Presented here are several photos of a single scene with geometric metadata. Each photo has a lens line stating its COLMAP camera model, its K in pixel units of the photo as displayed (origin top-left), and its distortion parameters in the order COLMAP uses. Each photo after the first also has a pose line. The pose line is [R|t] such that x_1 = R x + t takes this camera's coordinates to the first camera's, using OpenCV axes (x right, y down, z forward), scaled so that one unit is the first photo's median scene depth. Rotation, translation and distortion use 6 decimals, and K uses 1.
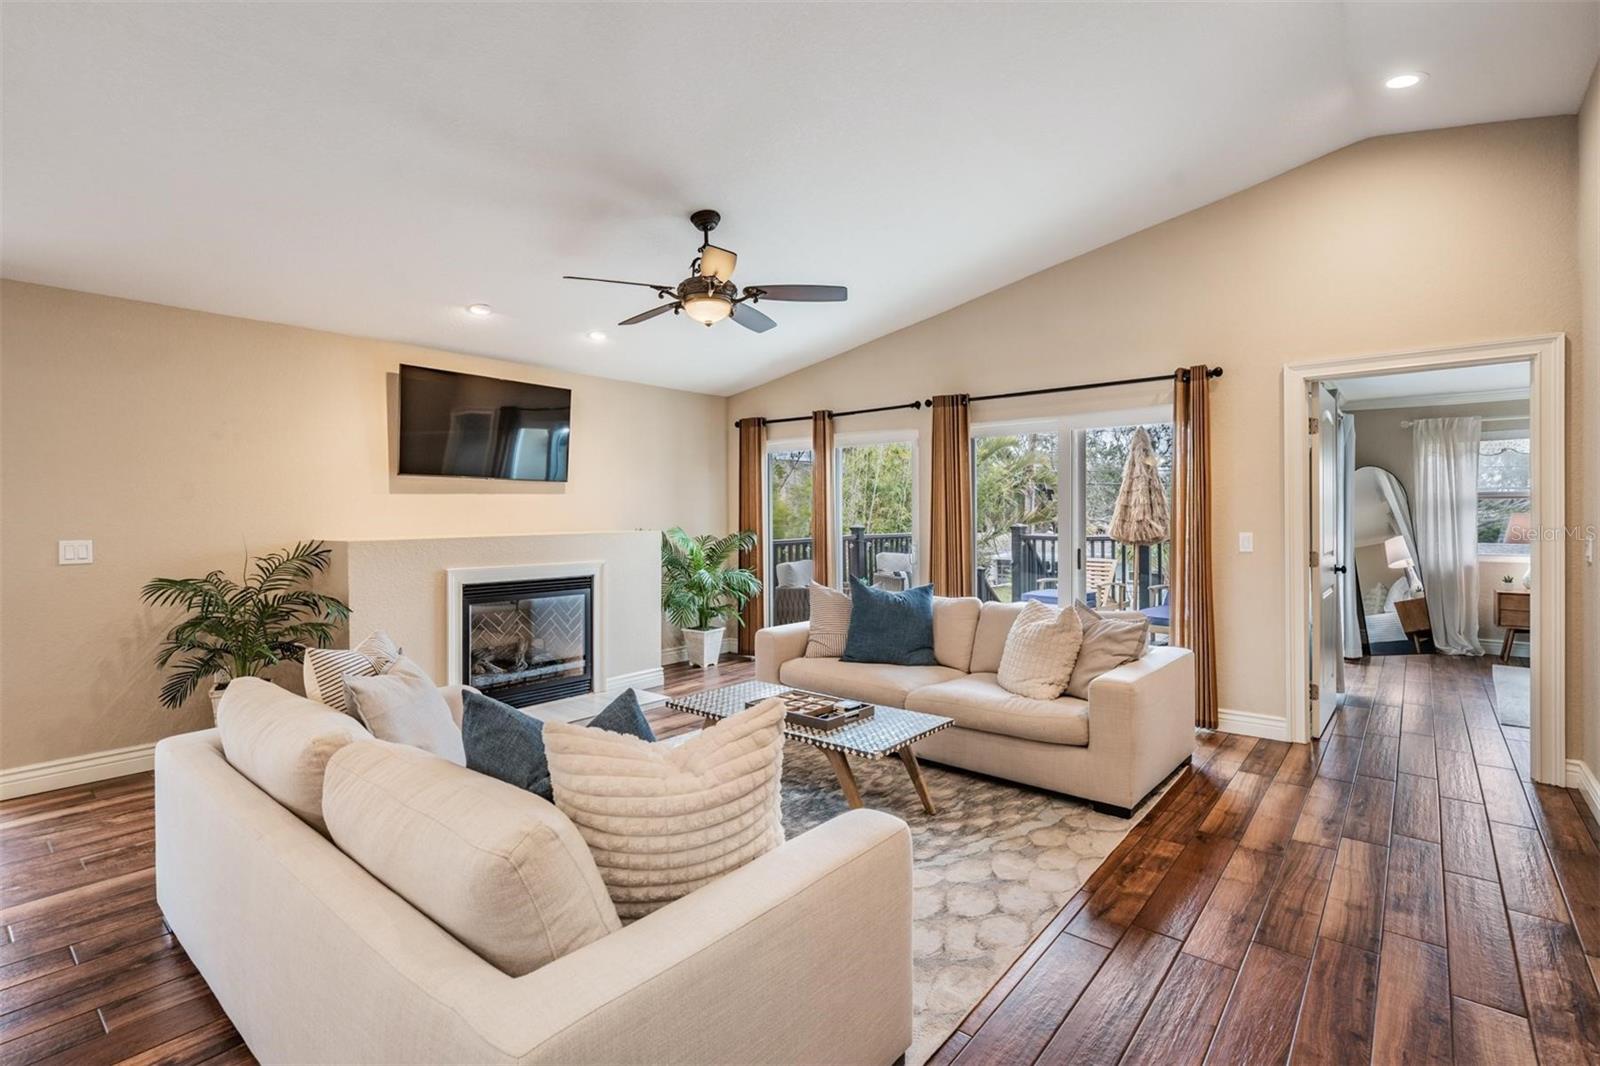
lens RADIAL K [[730.9, 0, 801.6], [0, 730.9, 522.4], [0, 0, 1]] dist [-0.000925, 0.000631]
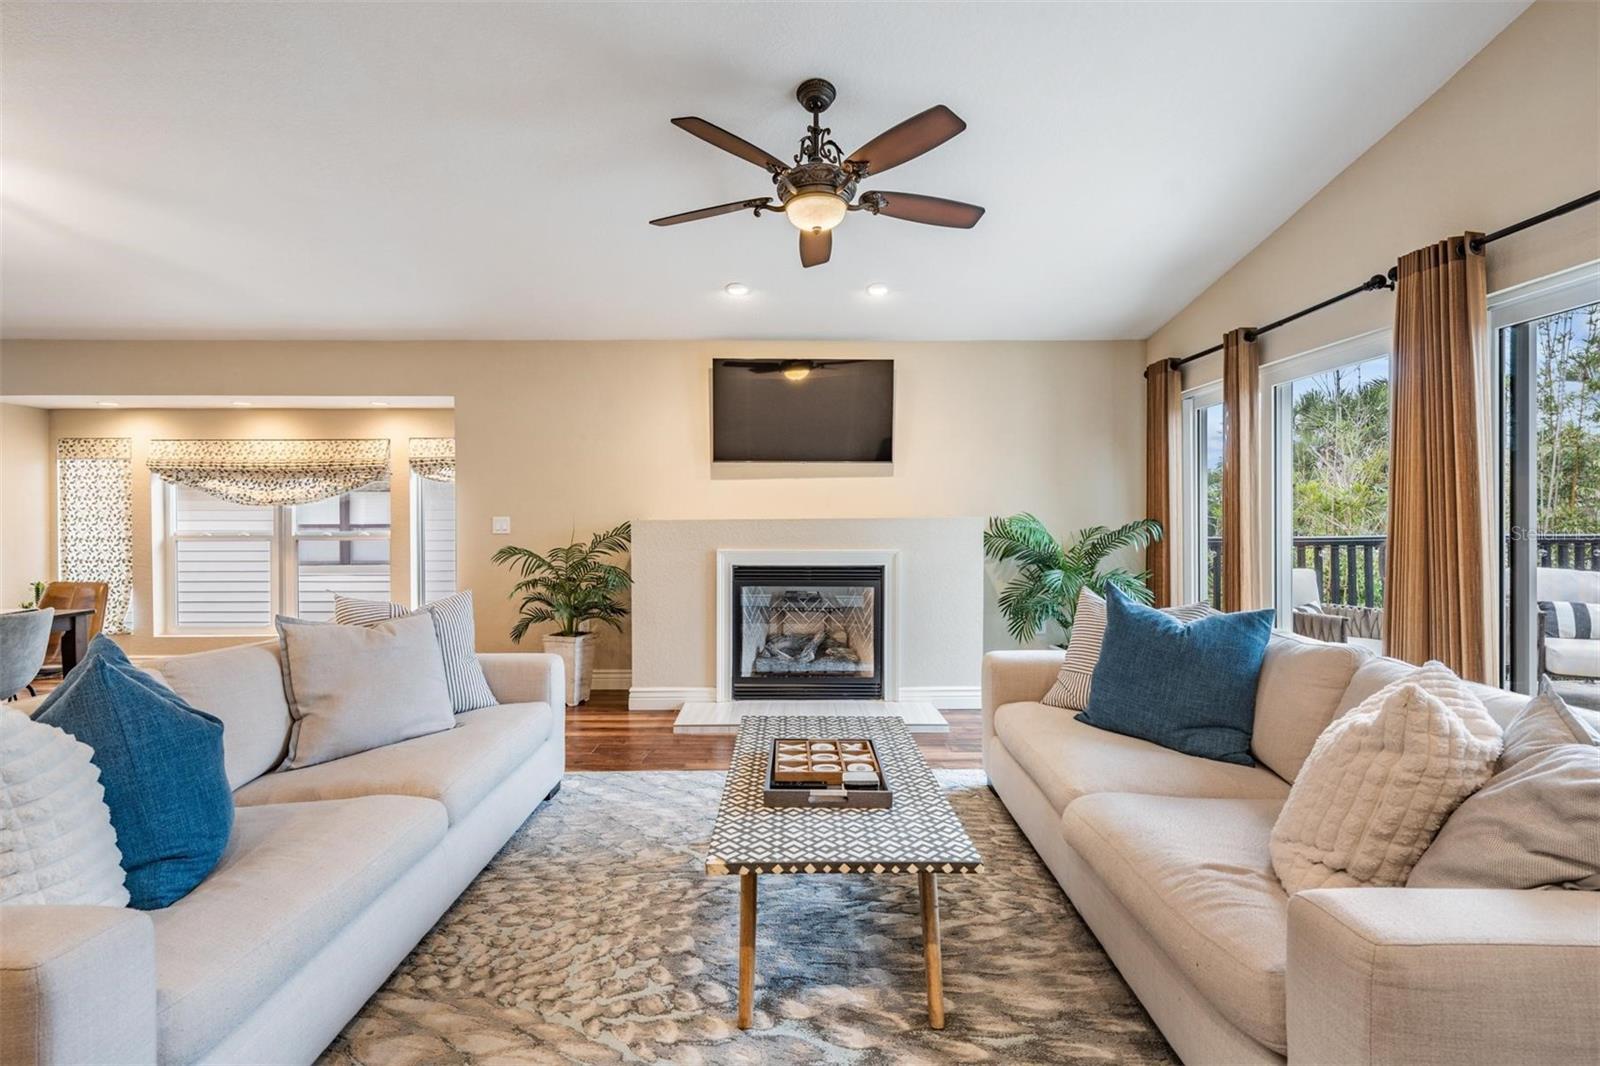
lens RADIAL K [[730.9, 0, 794.9], [0, 730.9, 525.3], [0, 0, 1]] dist [-0.000925, 0.000631]
pose [[0.654837, 0.006979, -0.755738, 0.345961], [-0.007231, 0.999969, 0.002969, 0.023858], [0.755735, 0.003521, 0.654868, 0.390507]]
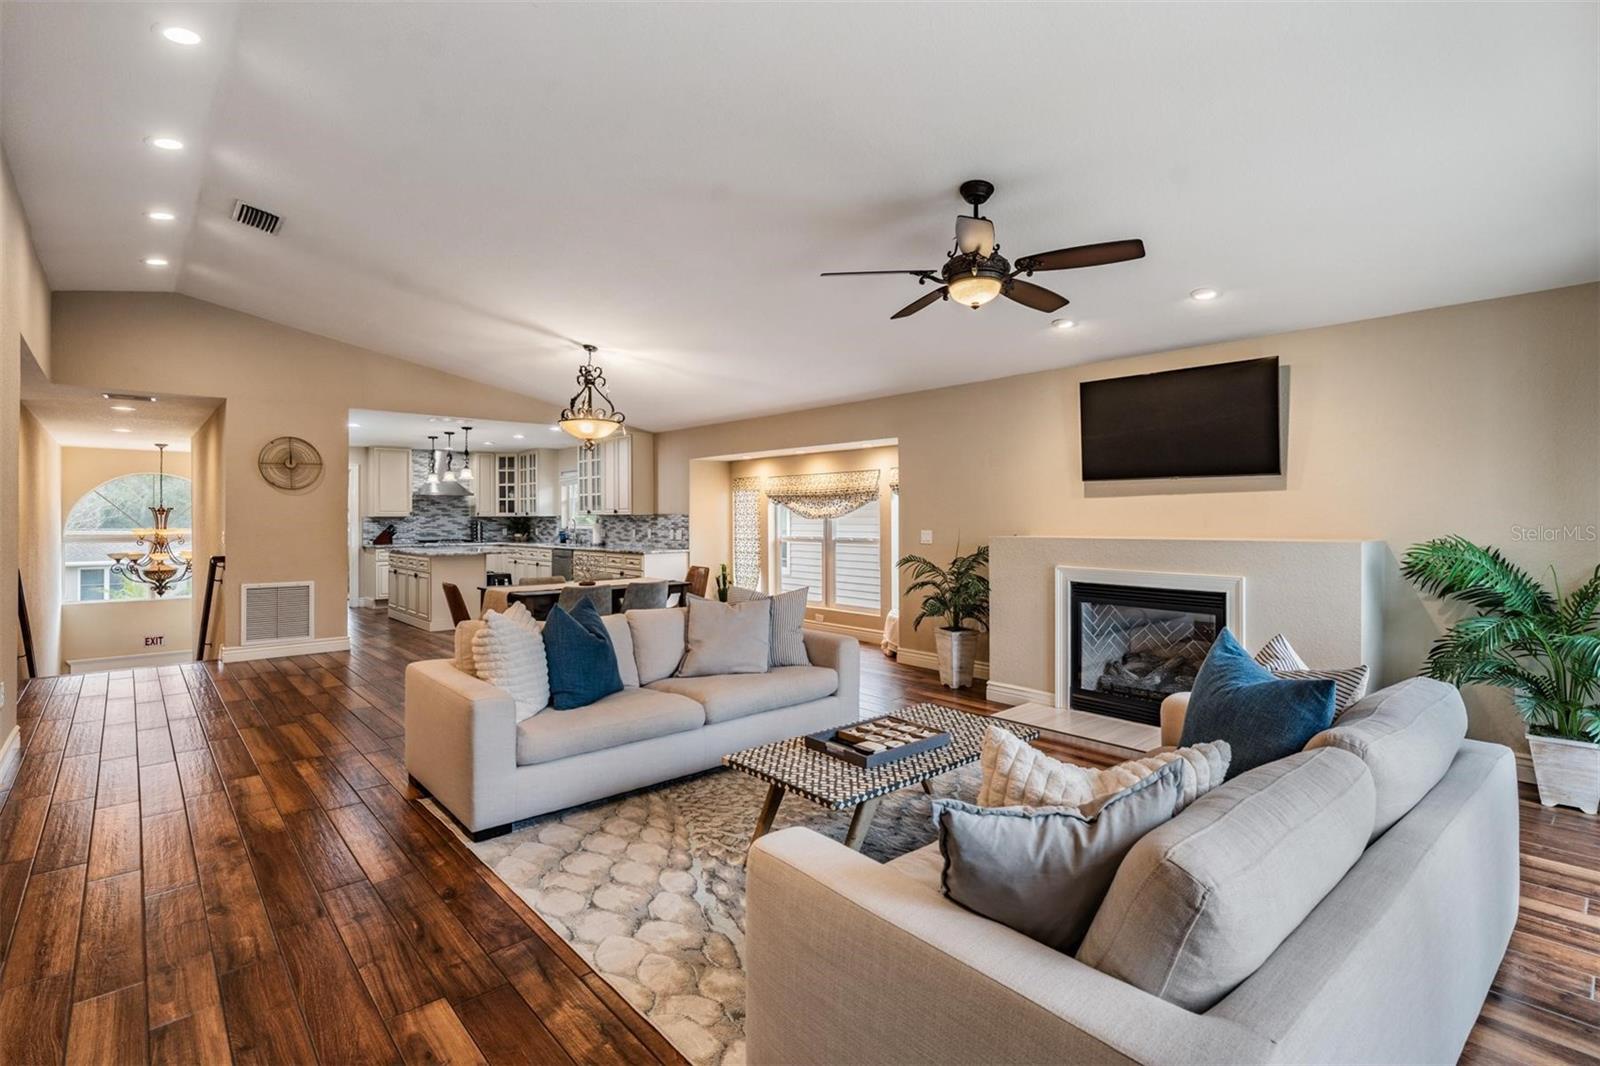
lens RADIAL K [[730.9, 0, 796.4], [0, 730.9, 518.9], [0, 0, 1]] dist [-0.000925, 0.000631]
pose [[-0.130992, 0.004937, -0.991371, 0.634144], [-0.007895, 0.999951, 0.006023, -0.011351], [0.991352, 0.008616, -0.130946, 0.718985]]
